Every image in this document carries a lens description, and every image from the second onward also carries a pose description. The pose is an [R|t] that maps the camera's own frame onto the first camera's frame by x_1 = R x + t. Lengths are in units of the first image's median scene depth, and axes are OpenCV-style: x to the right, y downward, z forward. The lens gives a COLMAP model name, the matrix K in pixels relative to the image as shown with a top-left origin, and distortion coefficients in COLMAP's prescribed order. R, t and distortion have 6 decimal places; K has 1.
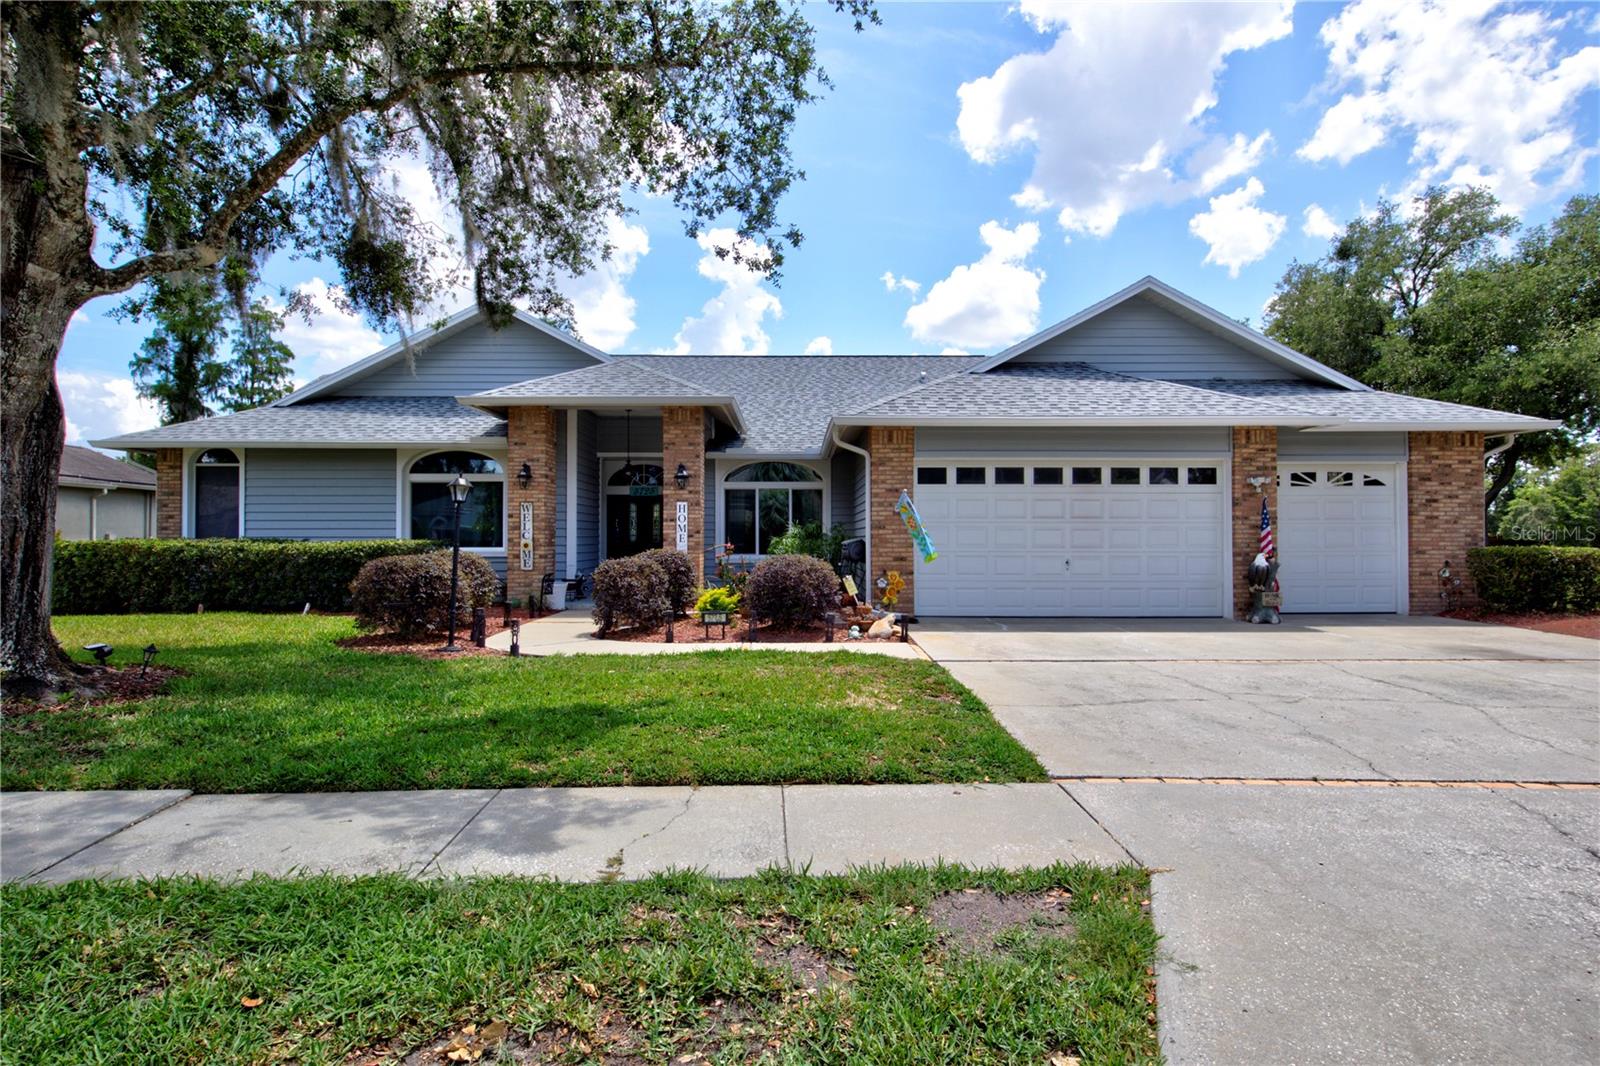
lens RADIAL K [[811.8, 0, 800.0], [0, 811.8, 542.2], [0, 0, 1]] dist [0.015209, -0.001254]
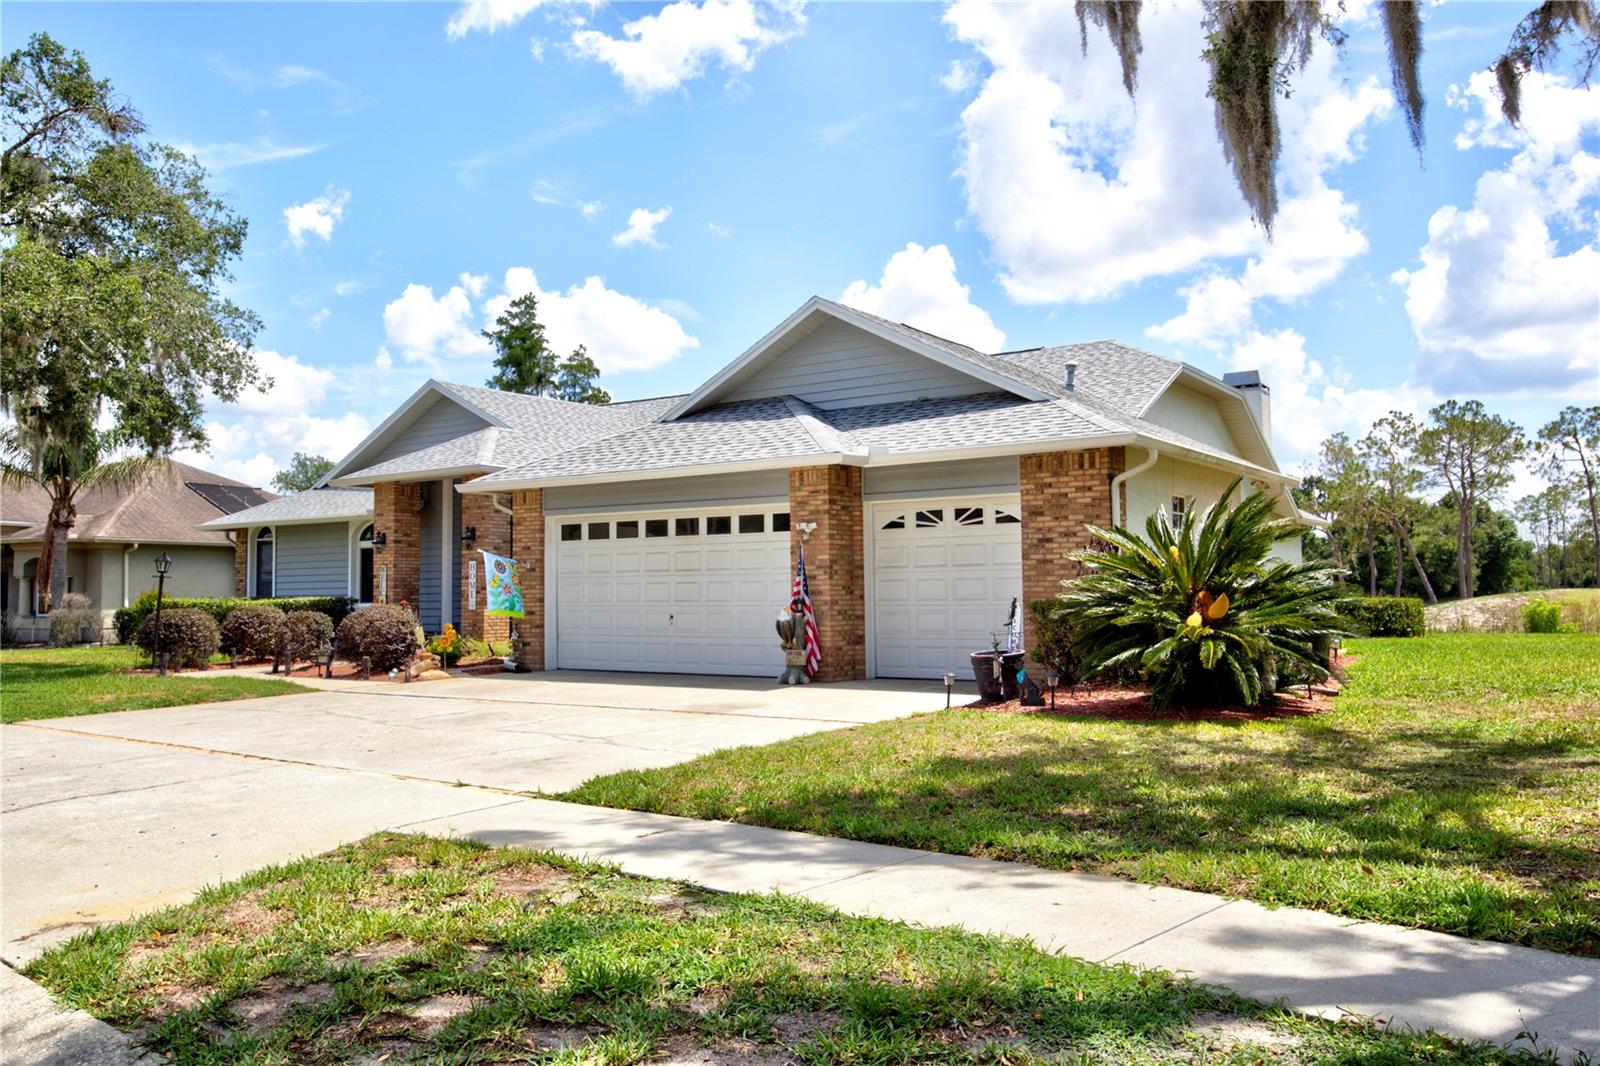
lens RADIAL K [[1331.7, 0, 799.1], [0, 1331.7, 530.4], [0, 0, 1]] dist [0.011167, 0.001673]
pose [[0.798235, -0.036868, -0.601217, 1.355159], [0.002826, 0.998343, -0.057469, 0.012977], [0.602340, 0.044175, 0.797016, -0.168173]]
